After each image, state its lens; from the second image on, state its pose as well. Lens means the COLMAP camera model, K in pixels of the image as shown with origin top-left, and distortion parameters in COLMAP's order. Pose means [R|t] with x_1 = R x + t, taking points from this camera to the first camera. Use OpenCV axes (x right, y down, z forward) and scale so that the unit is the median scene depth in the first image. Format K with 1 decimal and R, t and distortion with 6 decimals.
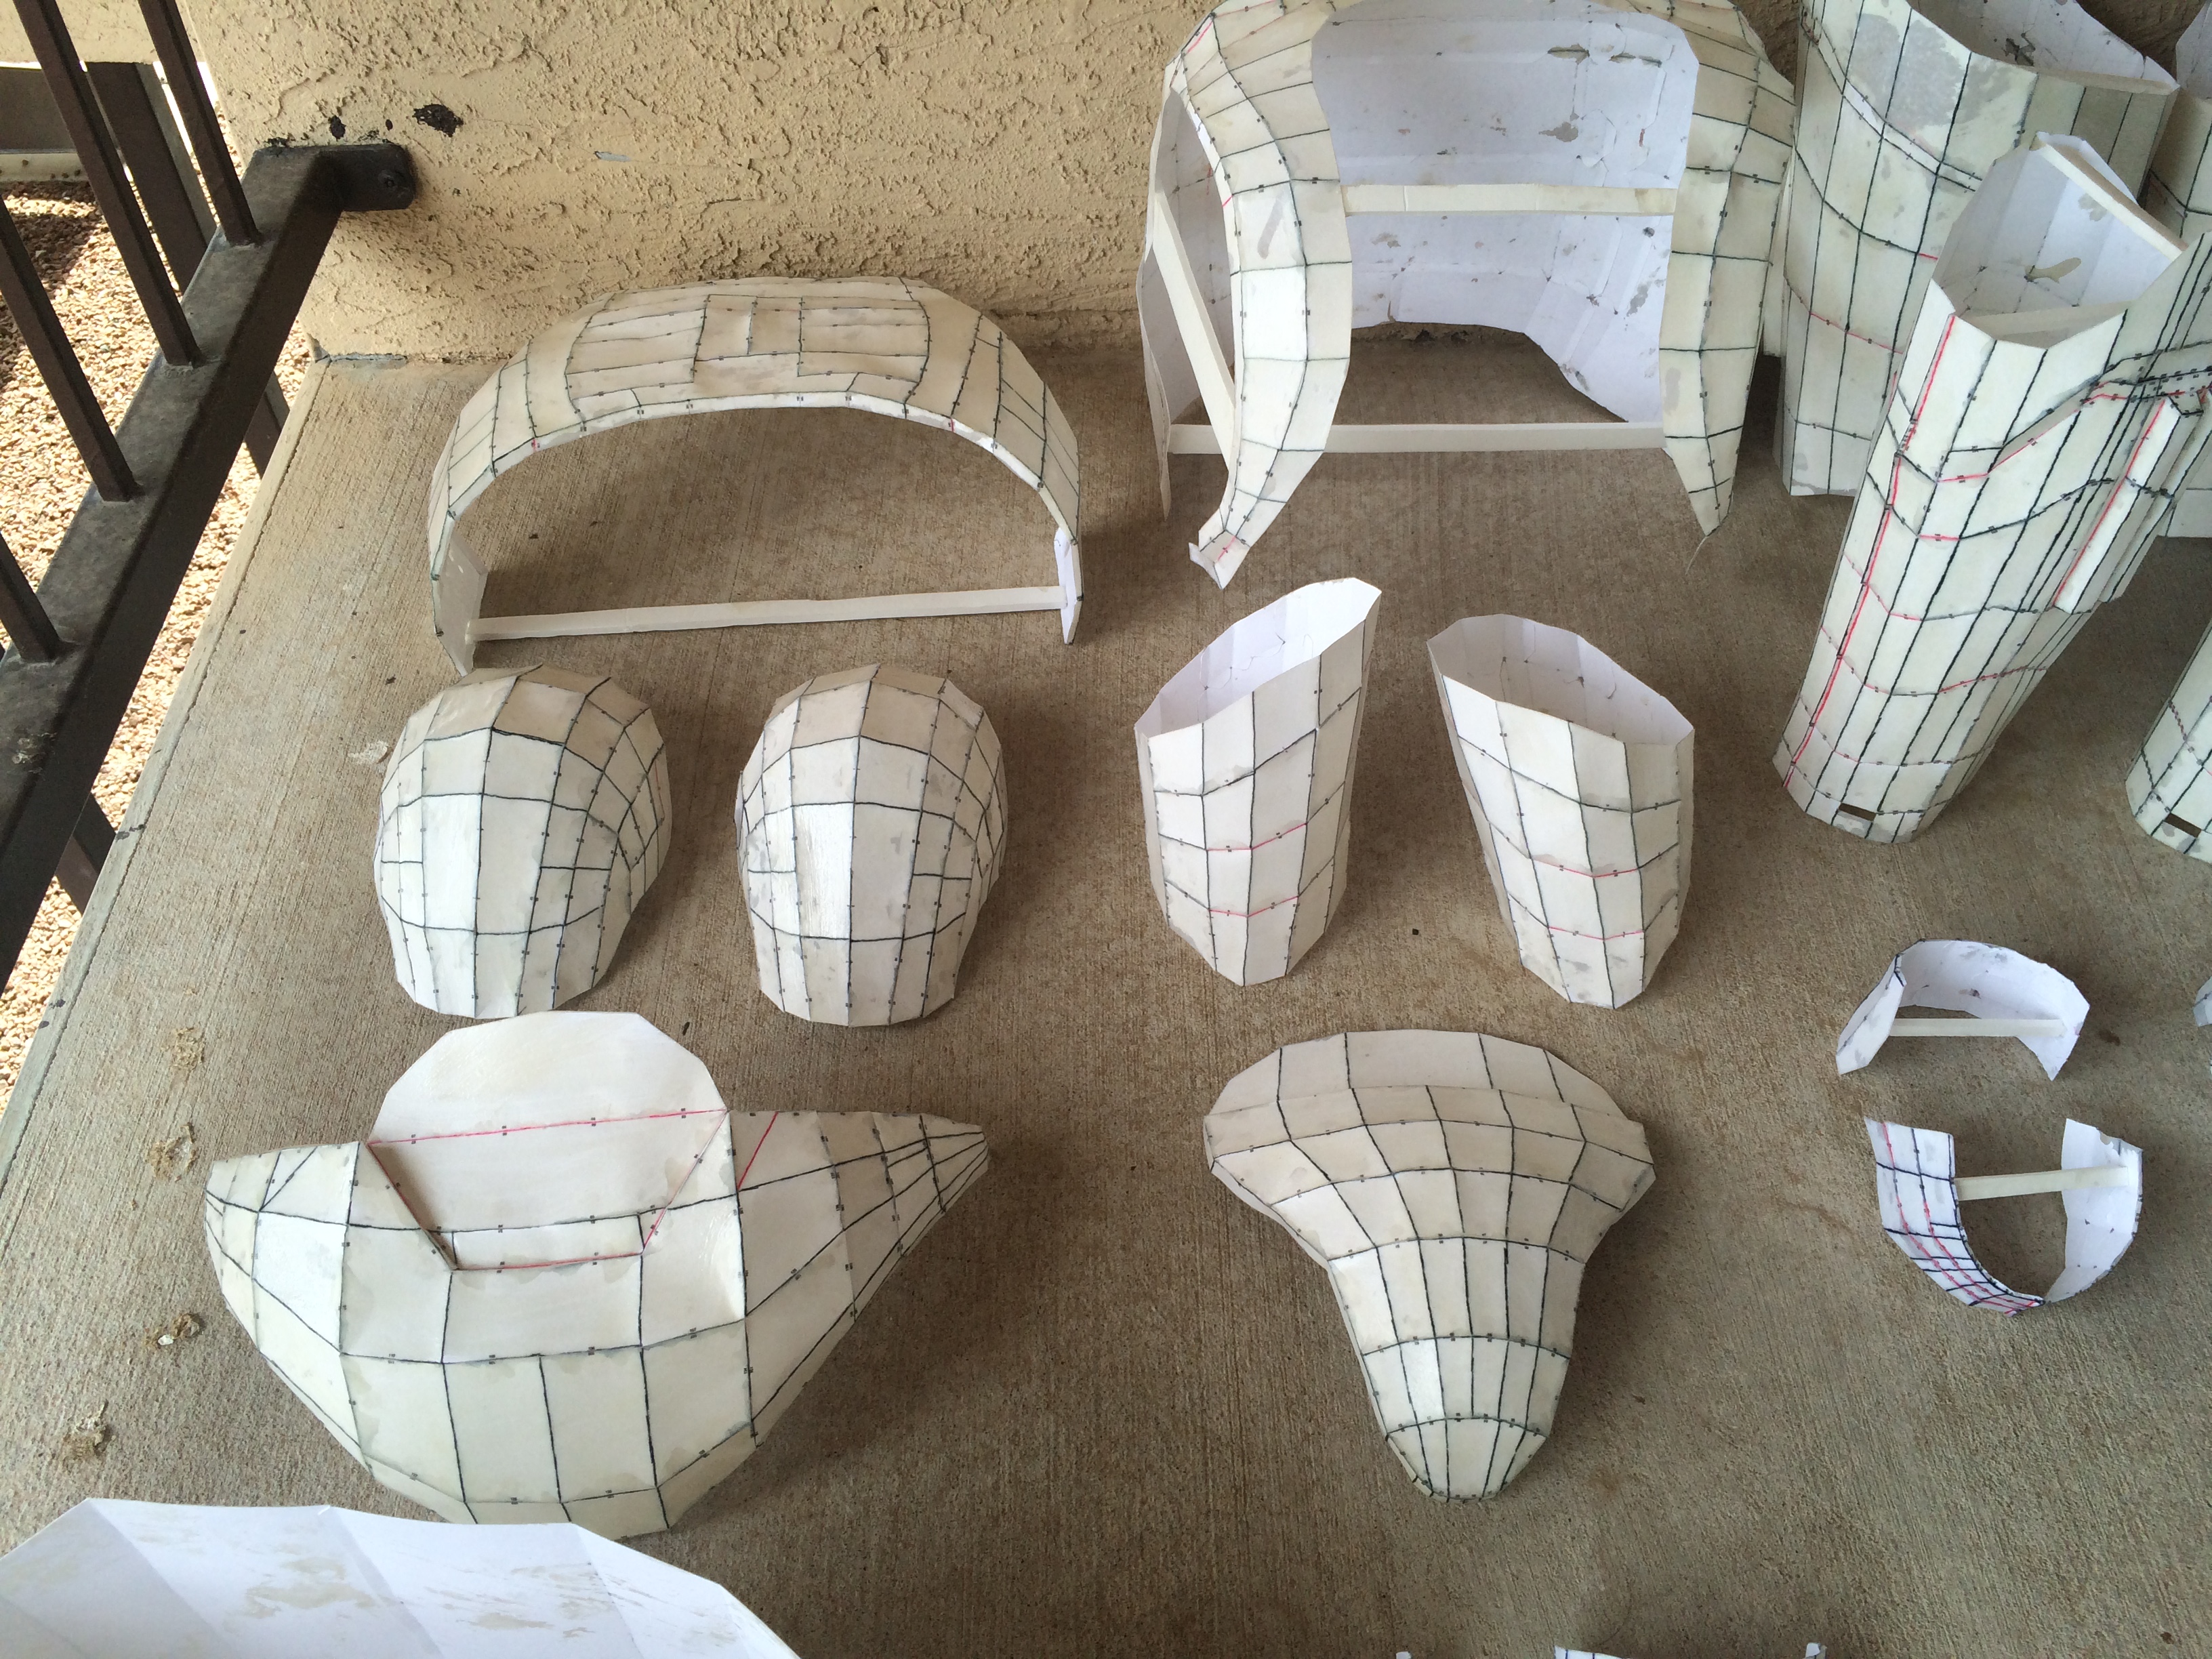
lens RADIAL K [[1922.8, 0, 1095.8], [0, 1922.8, 796.5], [0, 0, 1]] dist [0.076722, -0.122852]
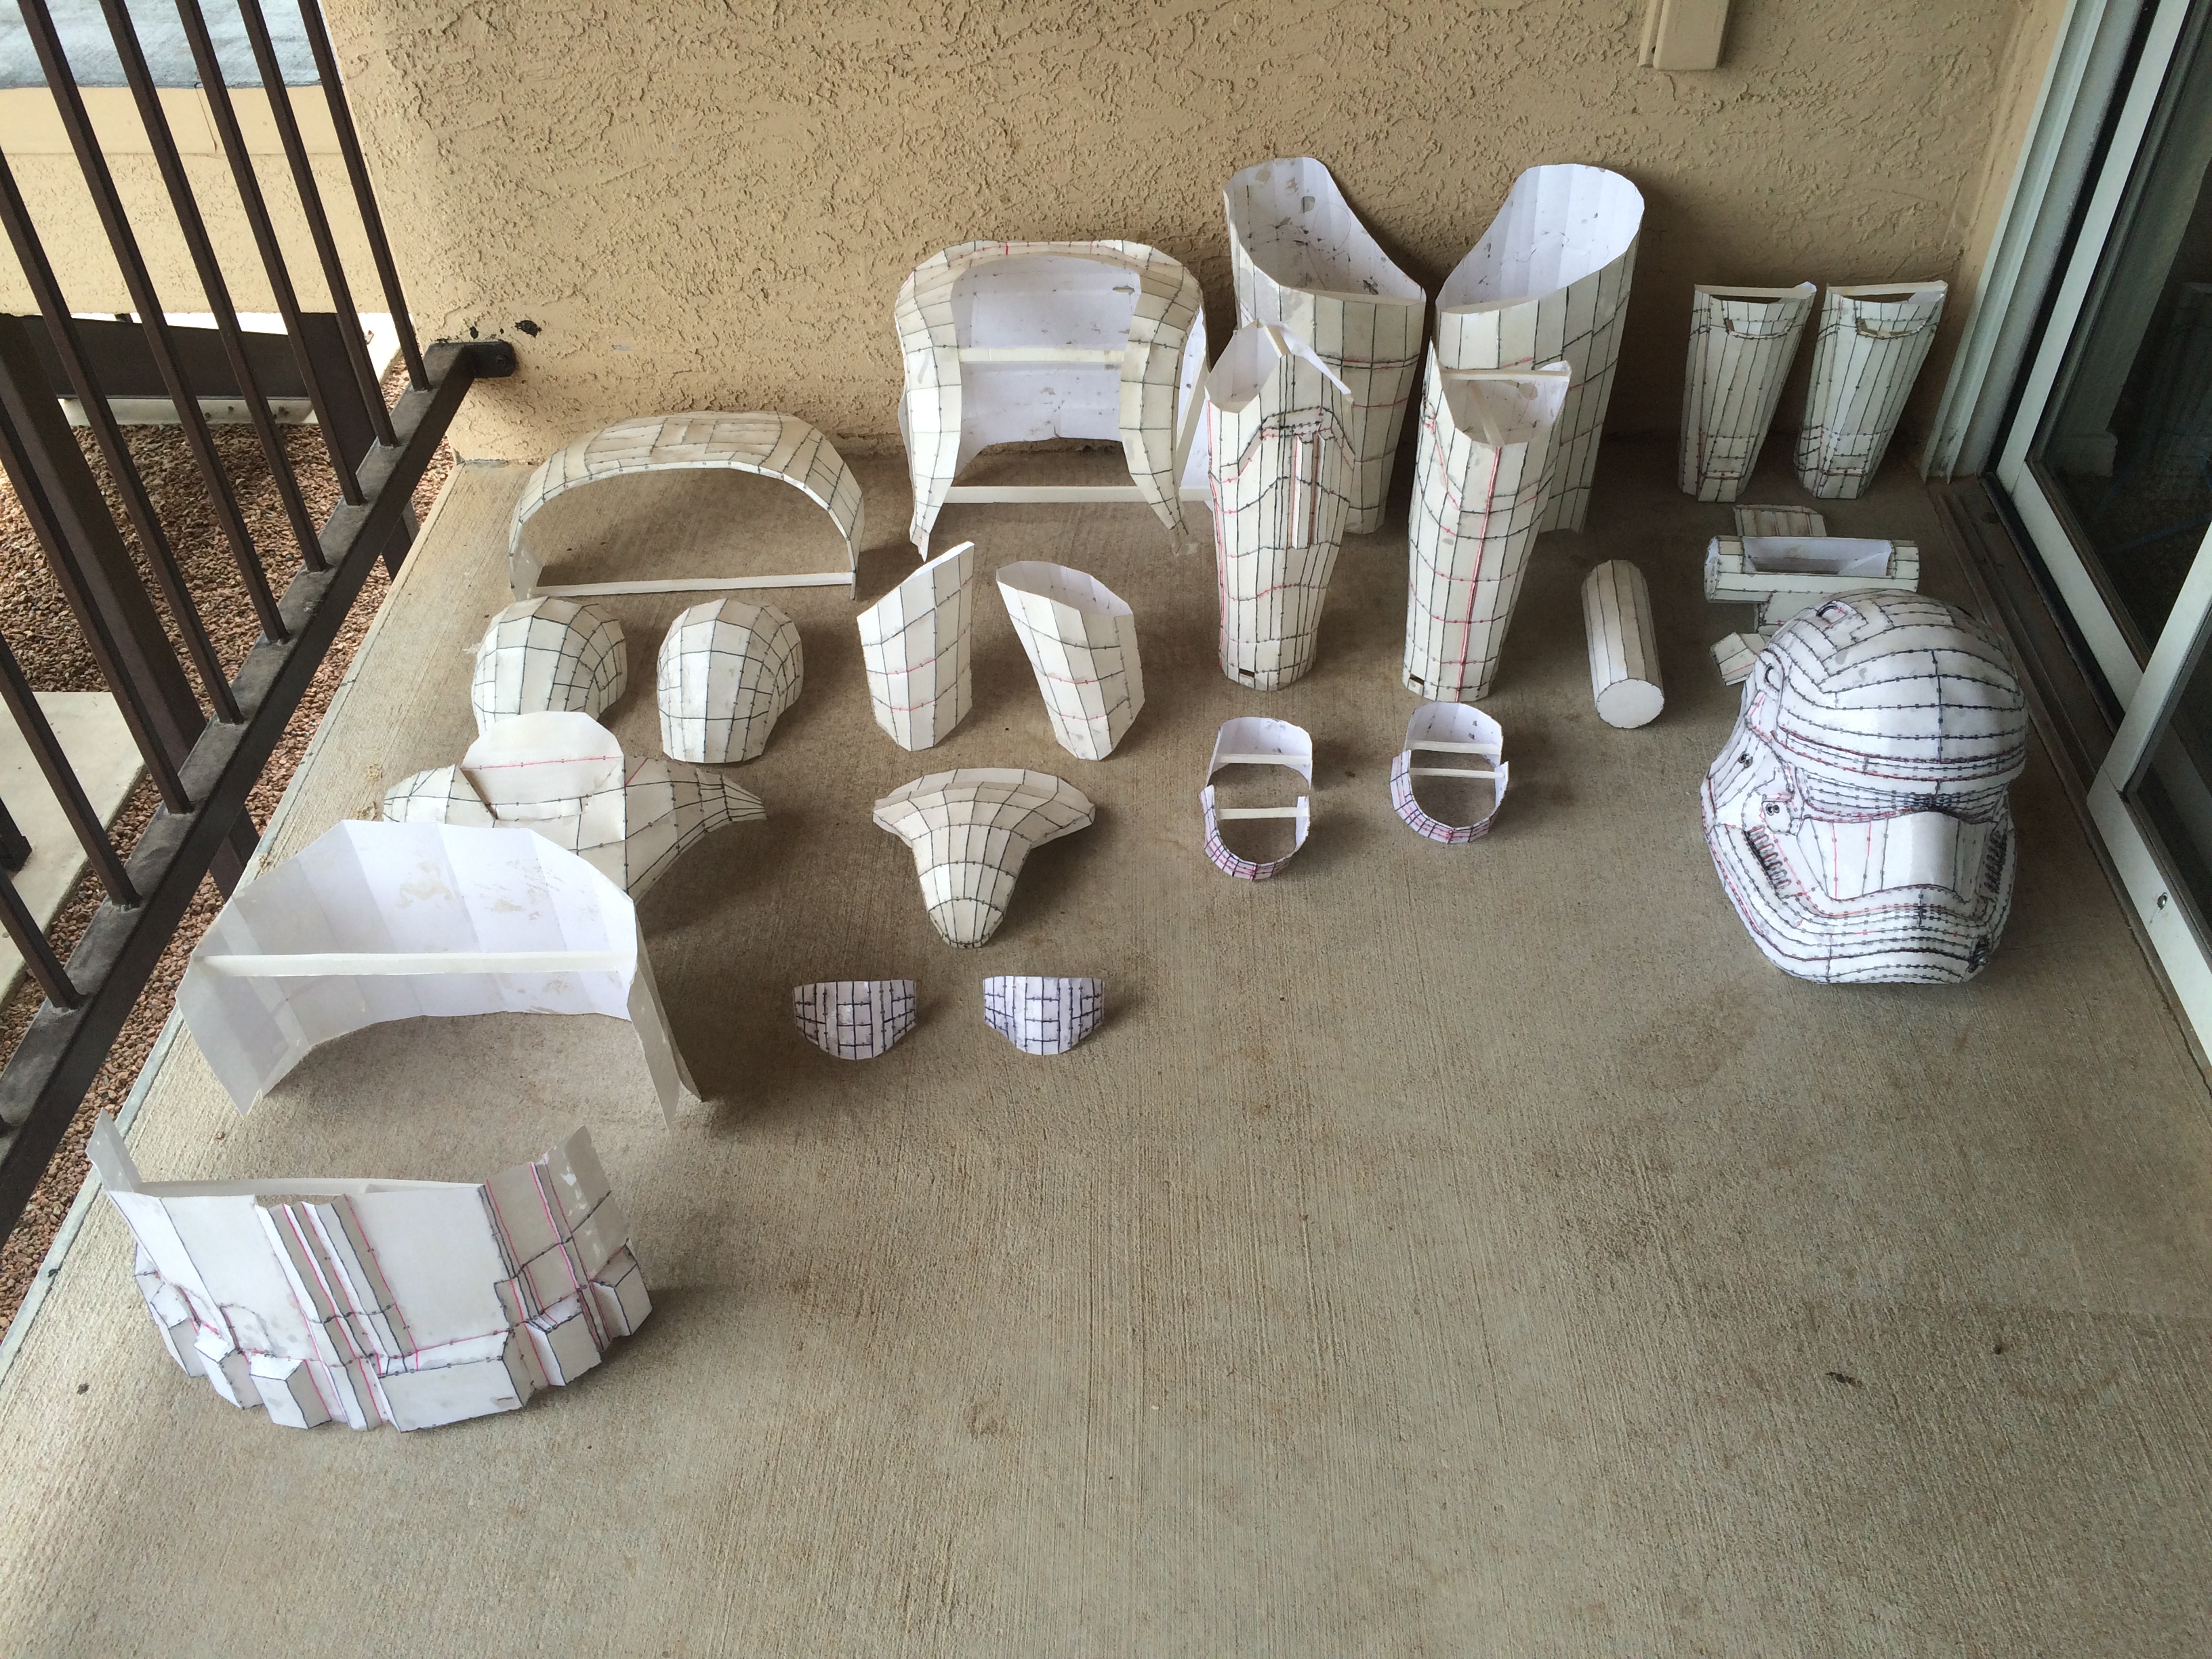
lens RADIAL K [[1922.8, 0, 1108.6], [0, 1922.8, 800.4], [0, 0, 1]] dist [0.076722, -0.122852]
pose [[0.998547, 0.005150, -0.053635, 0.382654], [-0.011733, 0.992319, -0.123149, 0.387468], [0.052589, 0.123599, 0.990938, -0.905962]]
